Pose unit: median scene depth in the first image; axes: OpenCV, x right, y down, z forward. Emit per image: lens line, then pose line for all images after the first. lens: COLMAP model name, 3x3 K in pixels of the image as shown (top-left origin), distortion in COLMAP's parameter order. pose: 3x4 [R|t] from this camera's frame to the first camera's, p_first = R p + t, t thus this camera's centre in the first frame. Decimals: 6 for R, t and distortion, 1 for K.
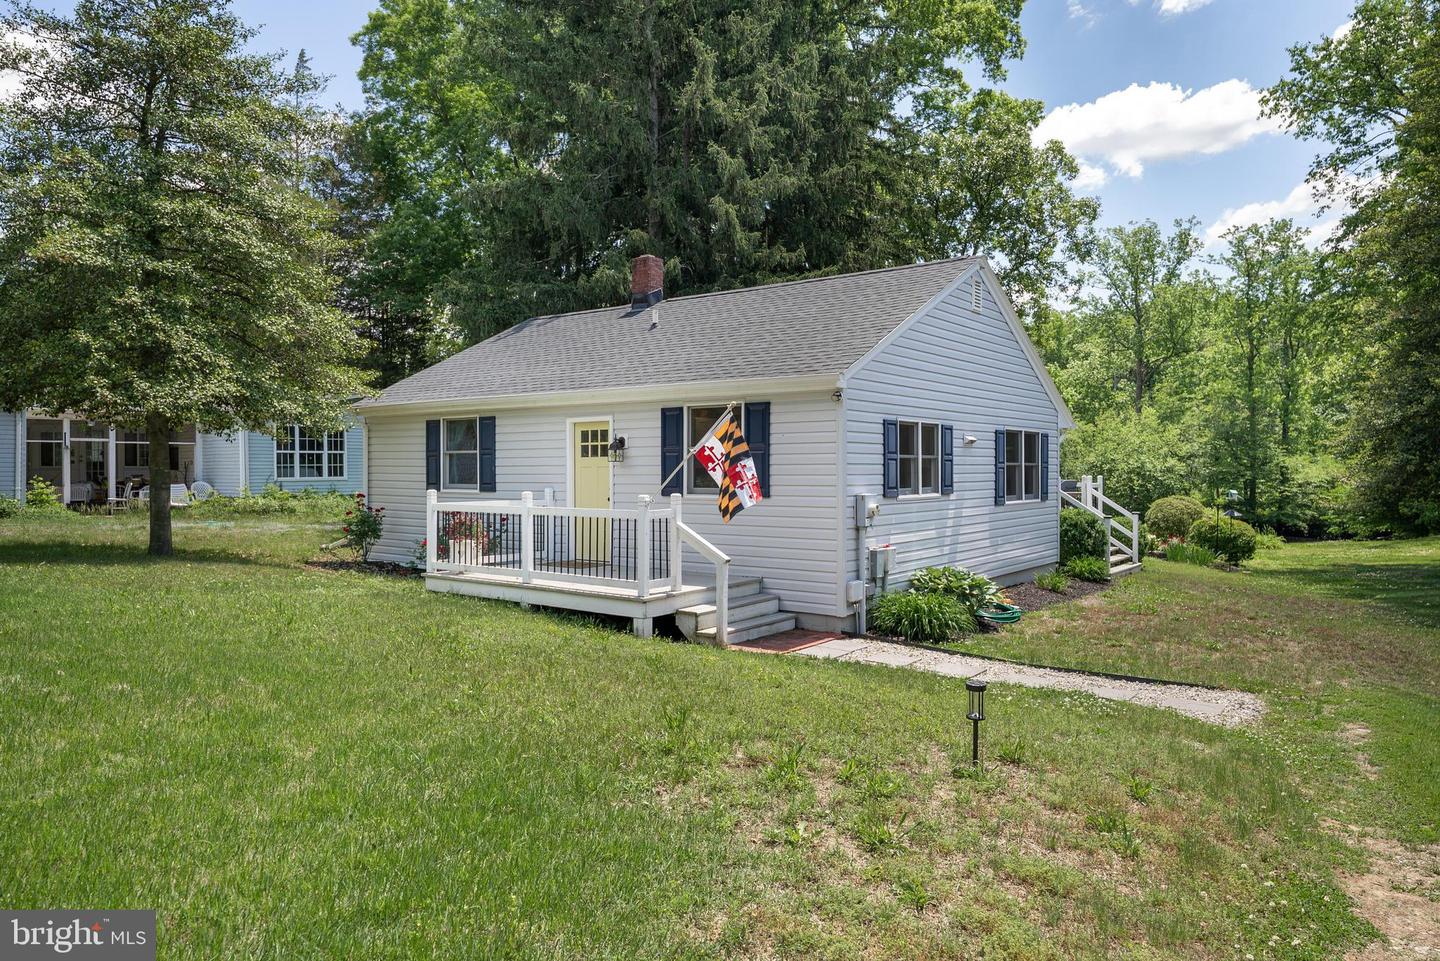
lens RADIAL K [[951.6, 0, 720.0], [0, 951.6, 480.5], [0, 0, 1]] dist [-0.006610, -0.003347]
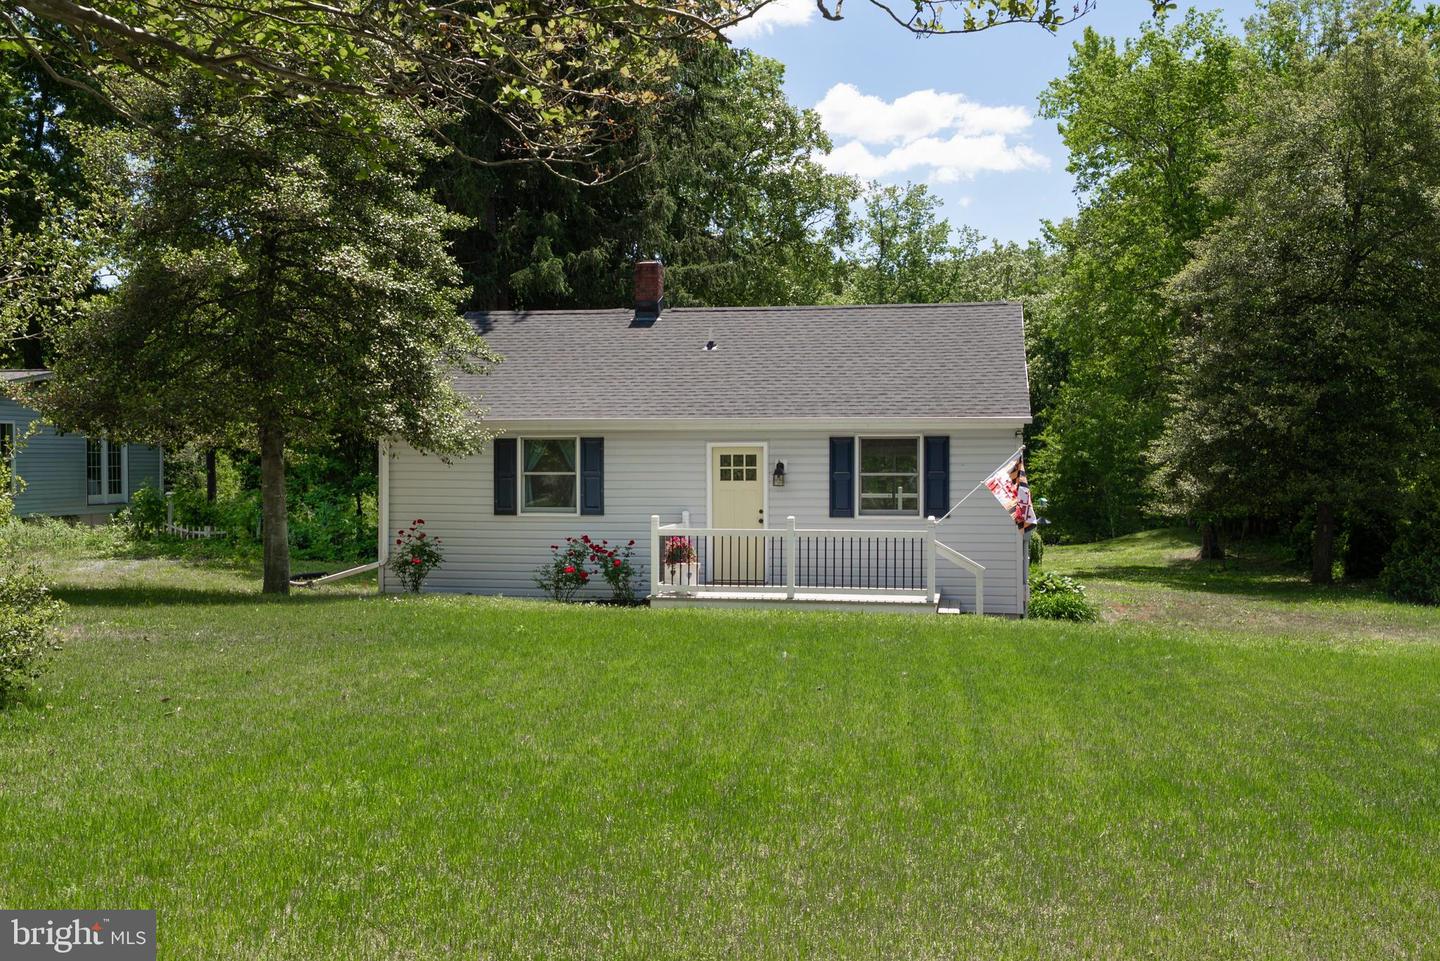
lens RADIAL K [[1399.7, 0, 720.0], [0, 1399.7, 480.5], [0, 0, 1]] dist [-0.000794, -0.003331]
pose [[0.891250, -0.006474, 0.453467, -0.836603], [0.005458, 0.999979, 0.003549, -0.030218], [-0.453480, -0.000688, 0.891266, -0.355692]]
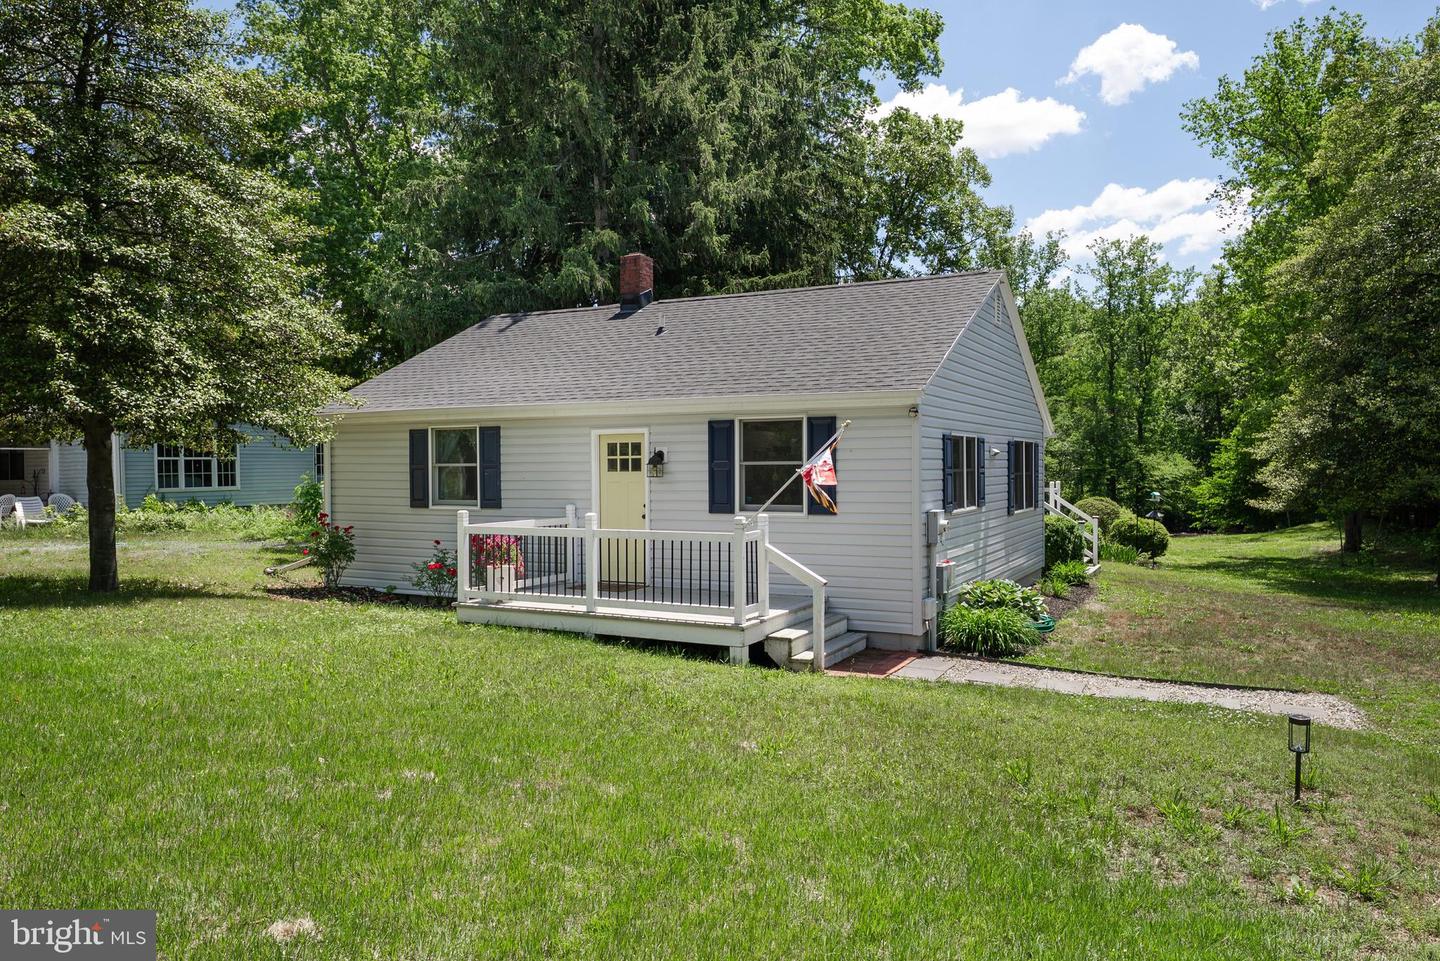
lens RADIAL K [[972.5, 0, 779.5], [0, 972.5, 475.9], [0, 0, 1]] dist [-0.003995, 0.001627]
pose [[0.979046, -0.006668, 0.203531, -0.175311], [0.007078, 0.999974, -0.001286, -0.017904], [-0.203517, 0.002700, 0.979068, 0.028557]]
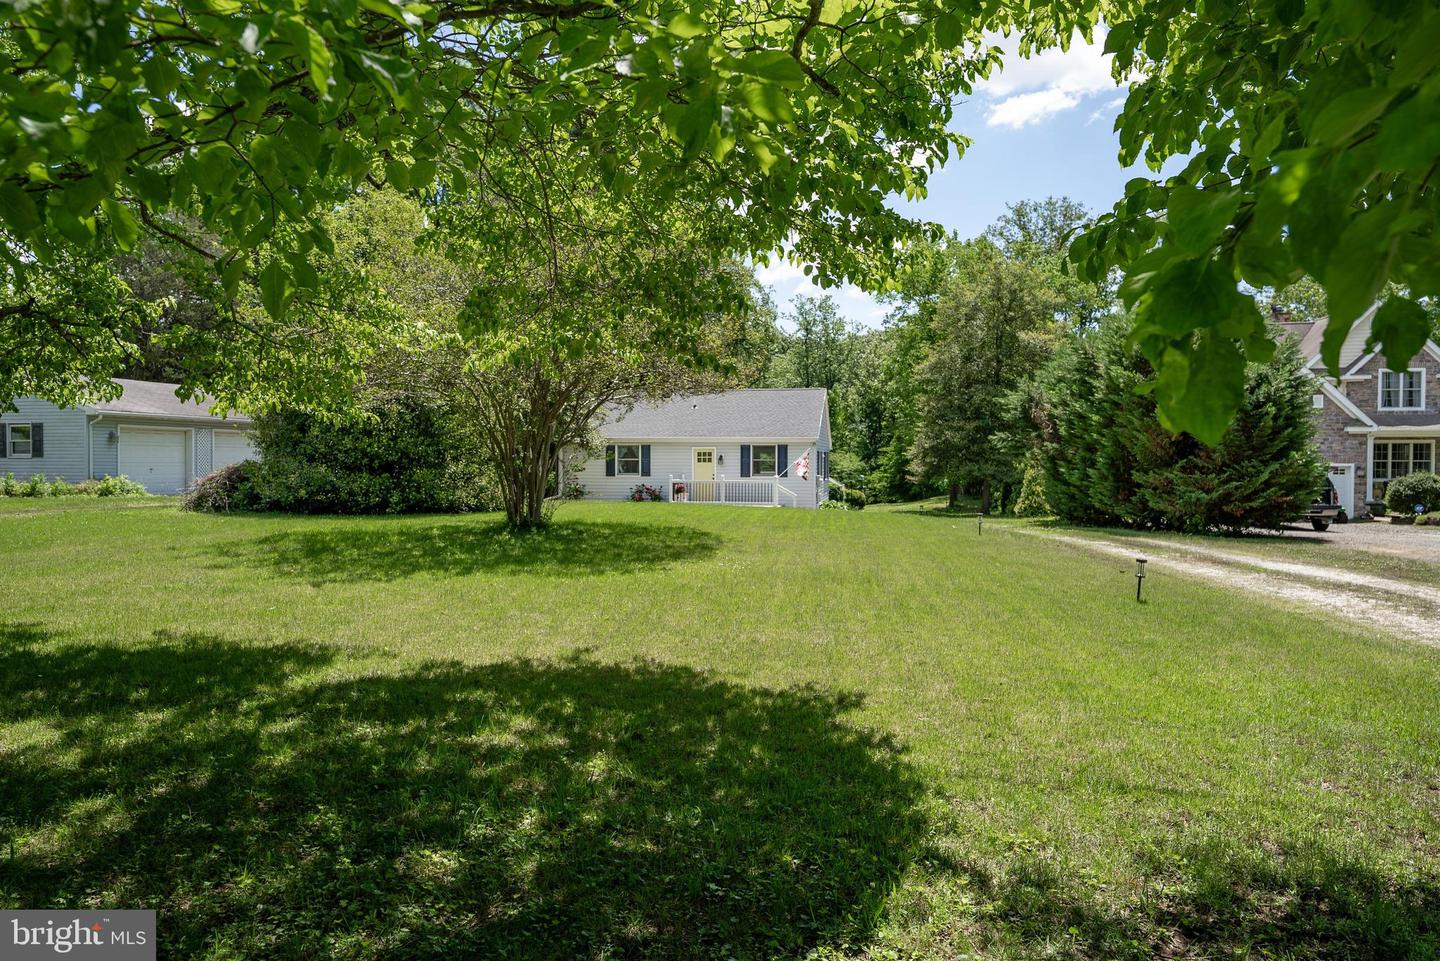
lens RADIAL K [[951.6, 0, 720.0], [0, 951.6, 480.5], [0, 0, 1]] dist [-0.006610, -0.003347]
pose [[0.889351, -0.008504, 0.457146, -1.270194], [0.004367, 0.999939, 0.010106, -0.001611], [-0.457204, -0.006991, 0.889334, -1.320349]]
